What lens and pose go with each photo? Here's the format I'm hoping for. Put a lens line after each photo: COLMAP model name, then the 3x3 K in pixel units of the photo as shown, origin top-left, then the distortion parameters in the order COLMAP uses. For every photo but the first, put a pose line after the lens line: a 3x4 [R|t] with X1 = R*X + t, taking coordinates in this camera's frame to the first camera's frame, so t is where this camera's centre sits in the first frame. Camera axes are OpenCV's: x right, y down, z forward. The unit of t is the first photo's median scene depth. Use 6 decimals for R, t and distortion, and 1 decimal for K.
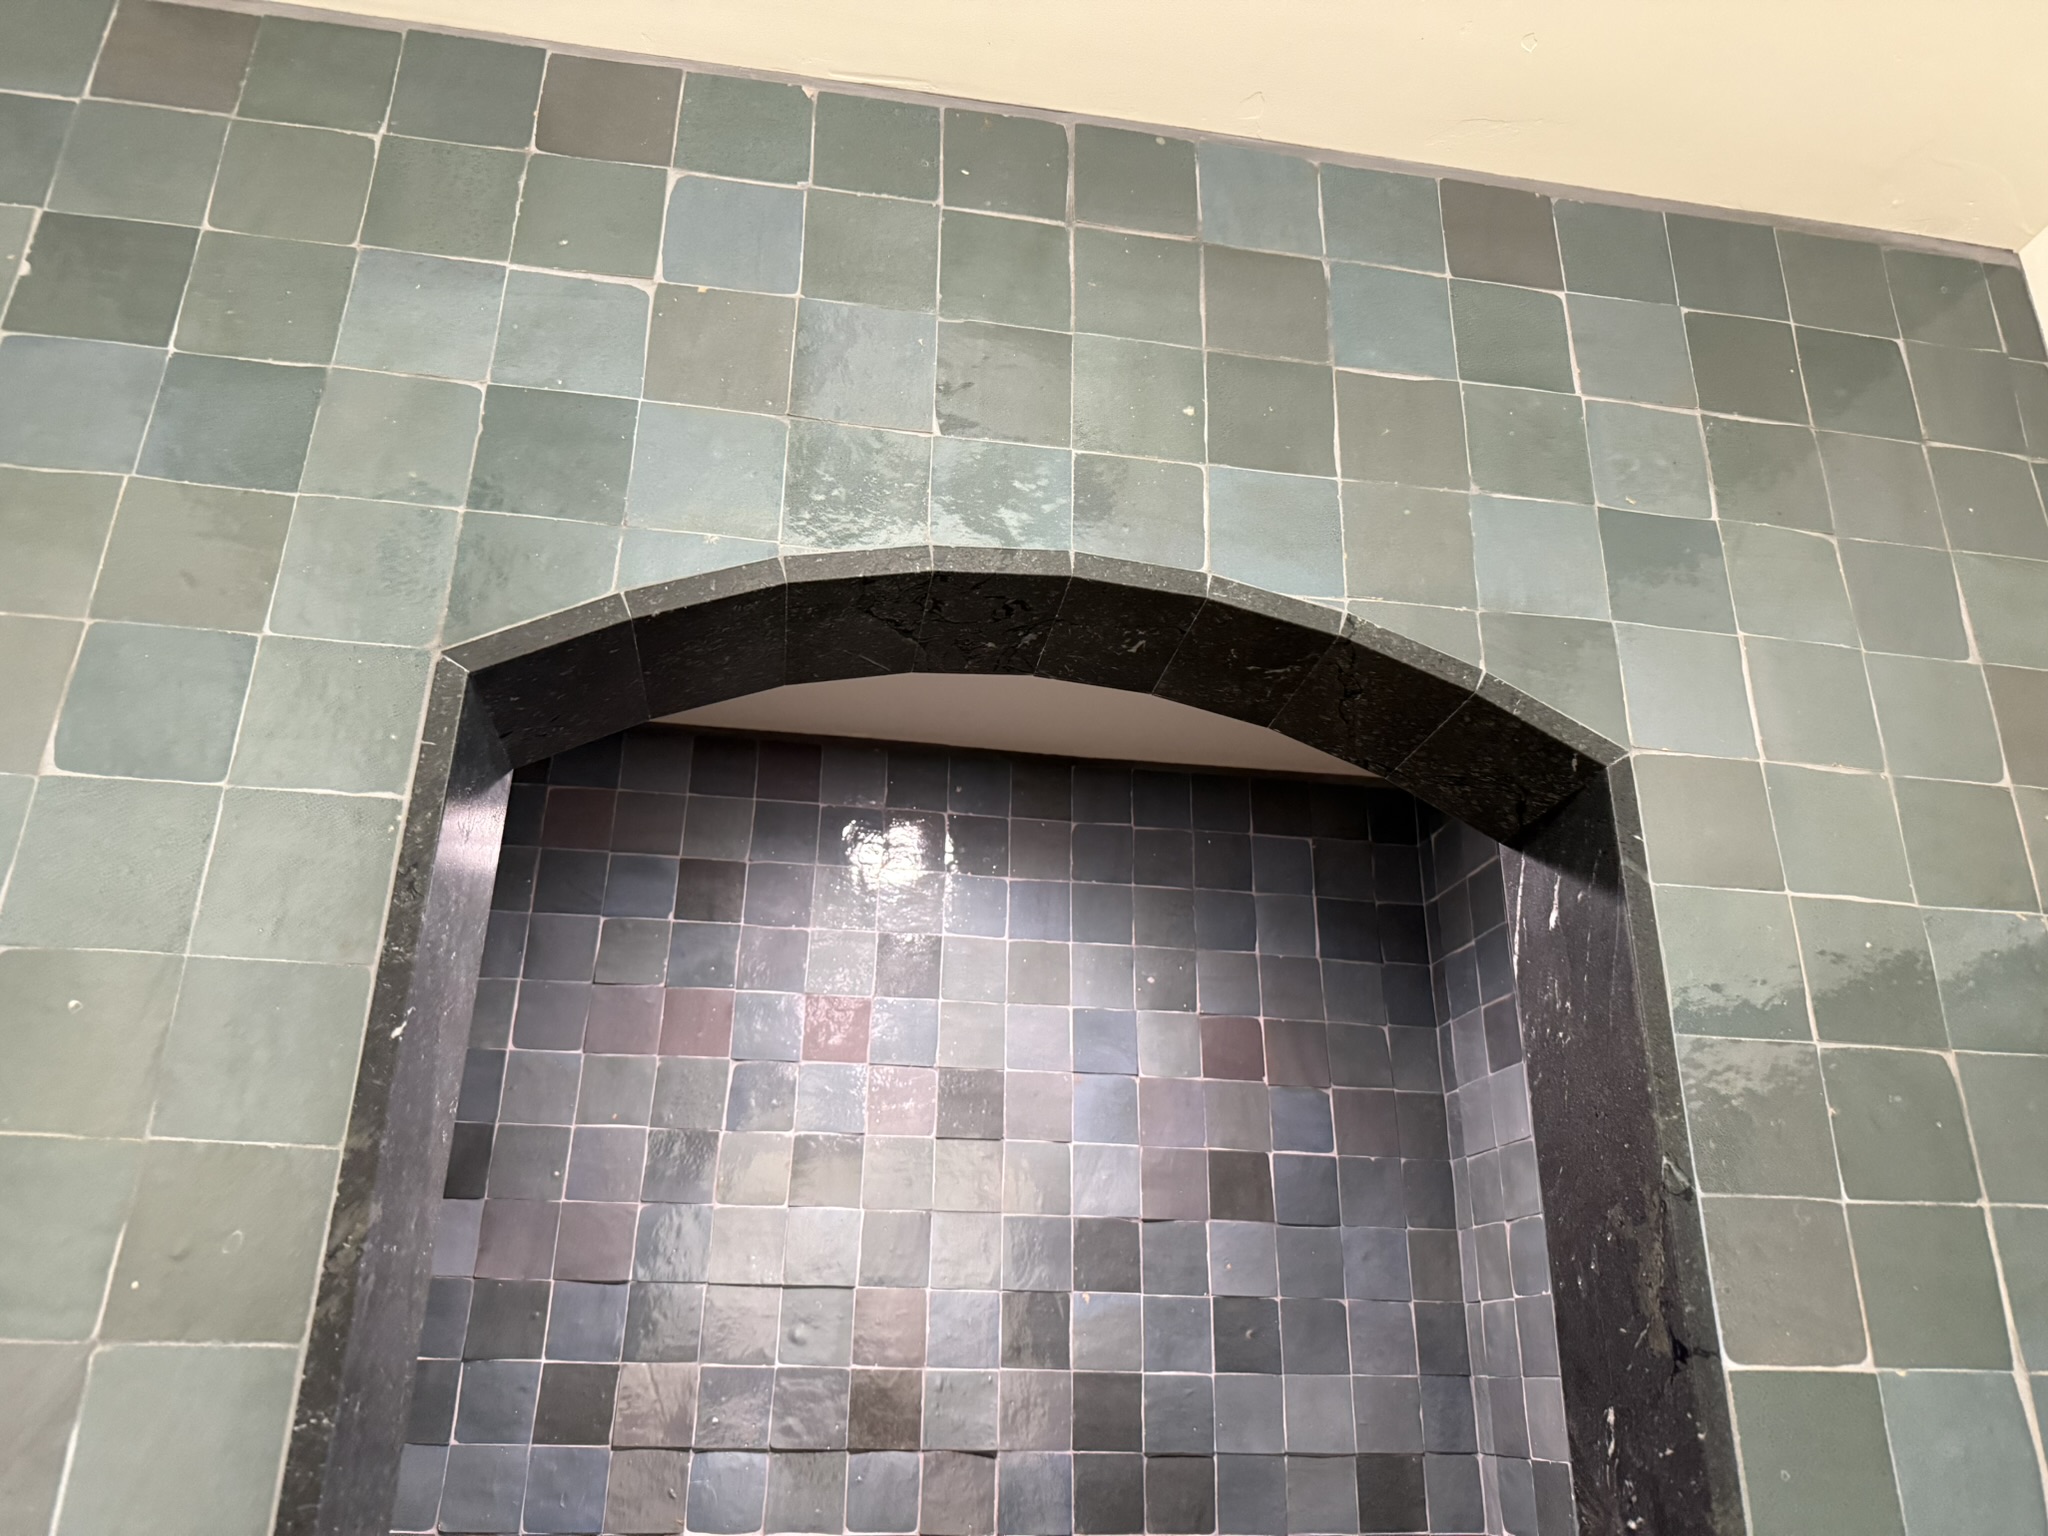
lens RADIAL K [[1443.0, 0, 1025.7], [0, 1443.0, 774.7], [0, 0, 1]] dist [0.049392, -0.067016]
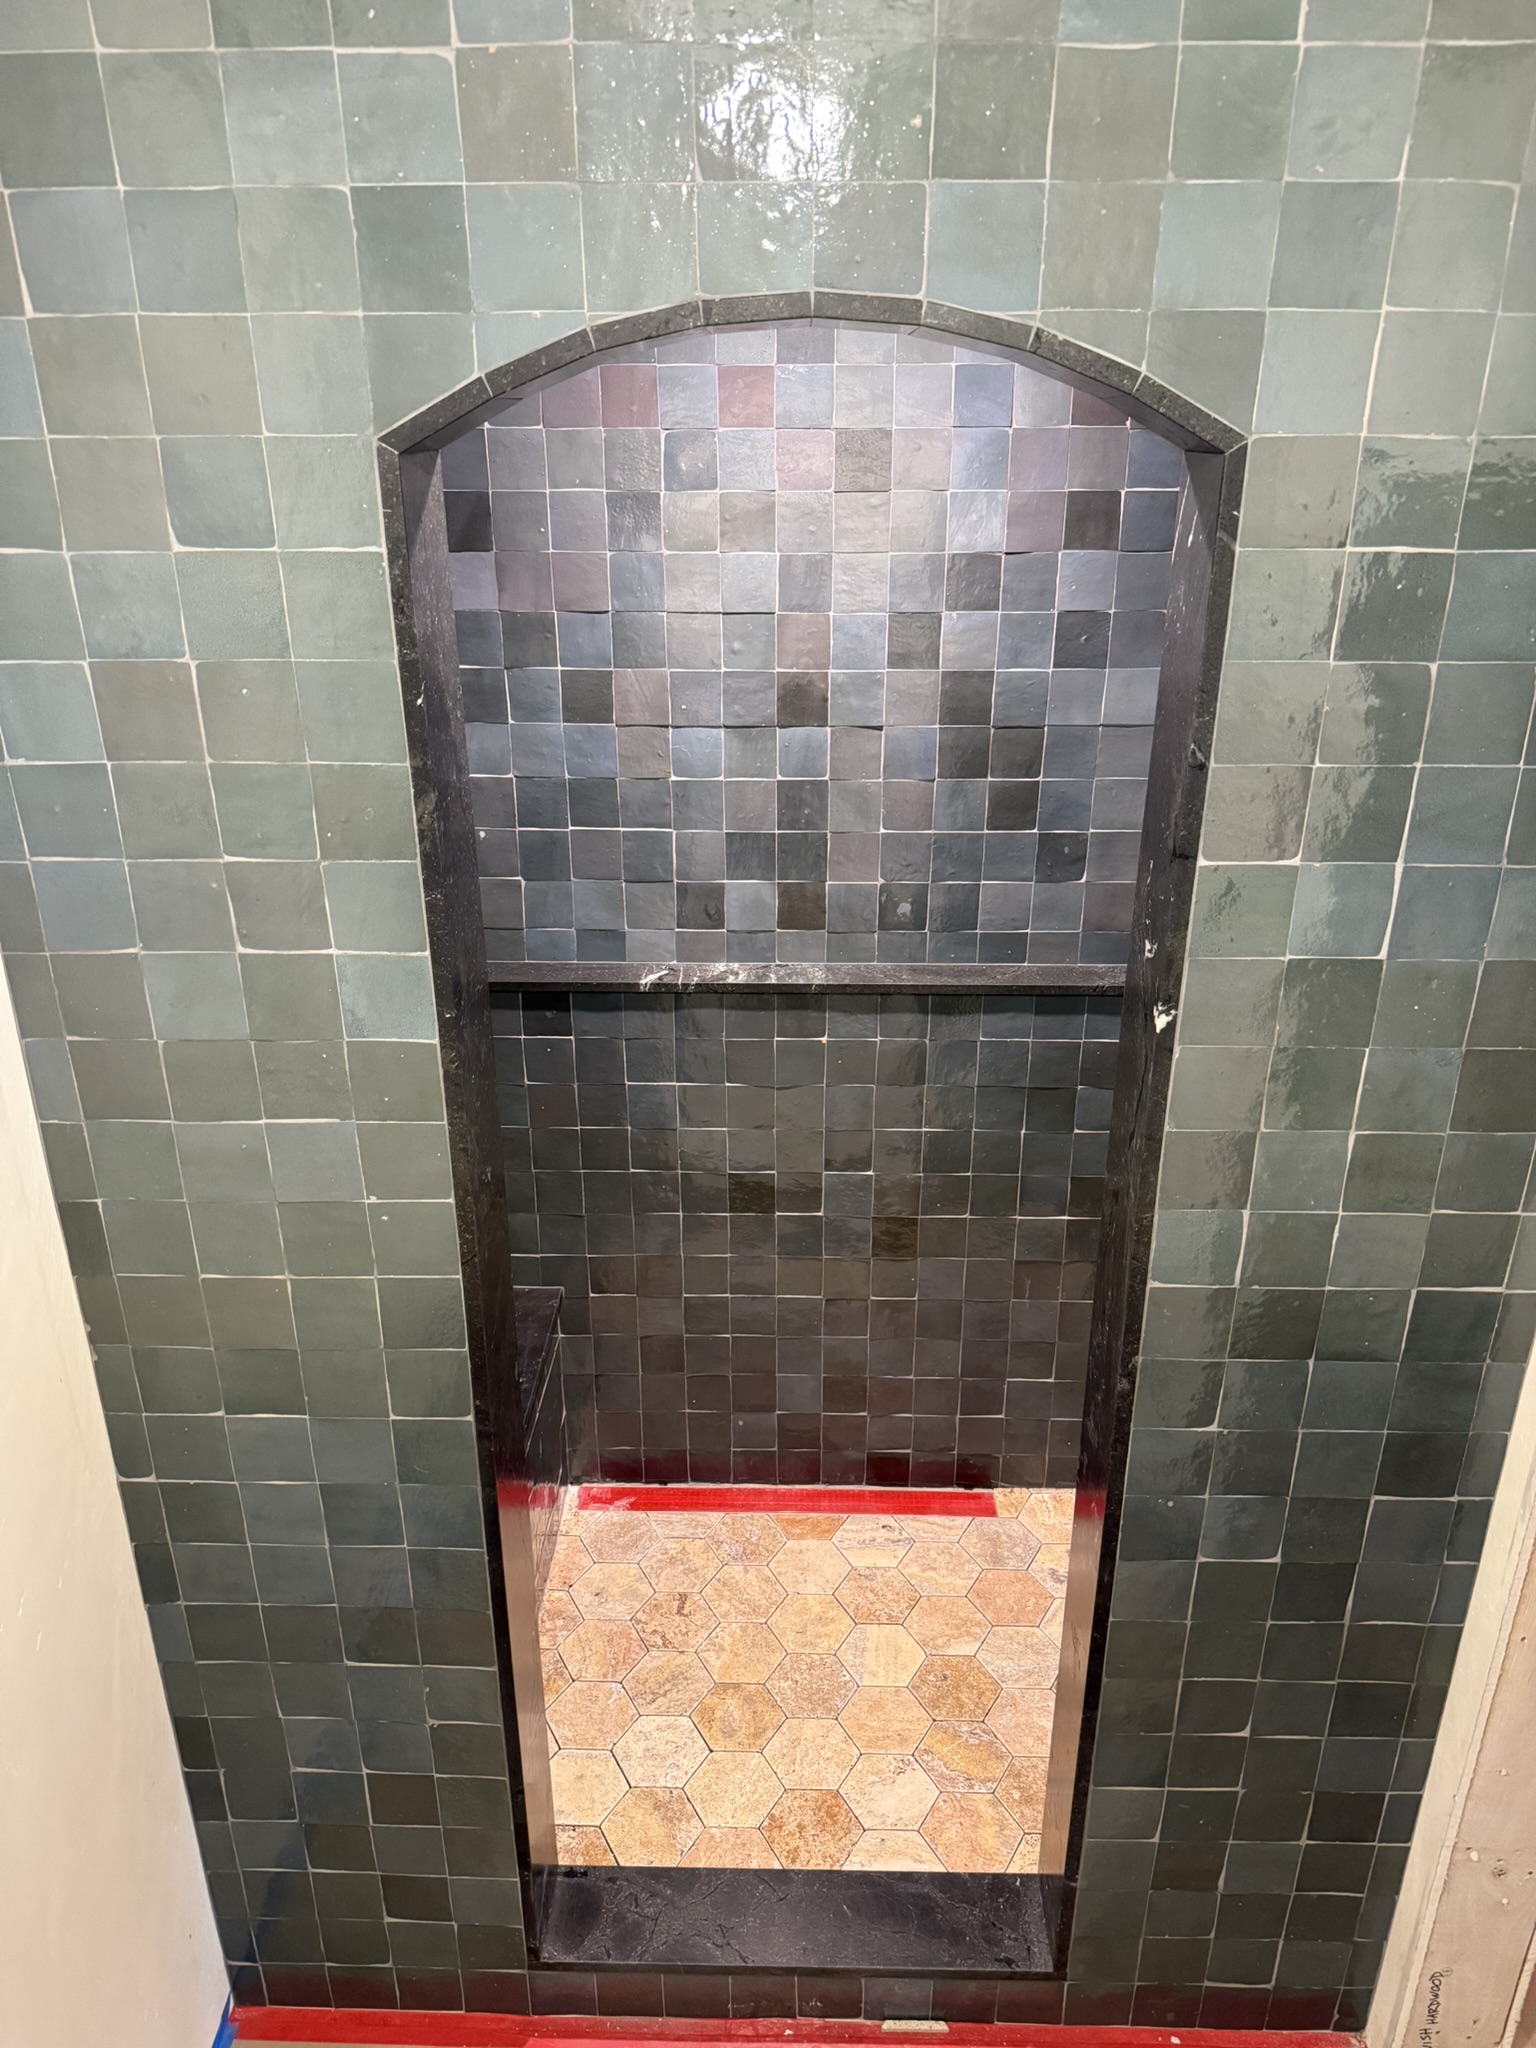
lens RADIAL K [[1443.0, 0, 768.0], [0, 1443.0, 1024.0], [0, 0, 1]] dist [0.049392, -0.067016]
pose [[0.982502, 0.054161, -0.178201, 0.134608], [0.088207, 0.707367, 0.701322, -0.315559], [0.164038, -0.704769, 0.690212, -0.177609]]
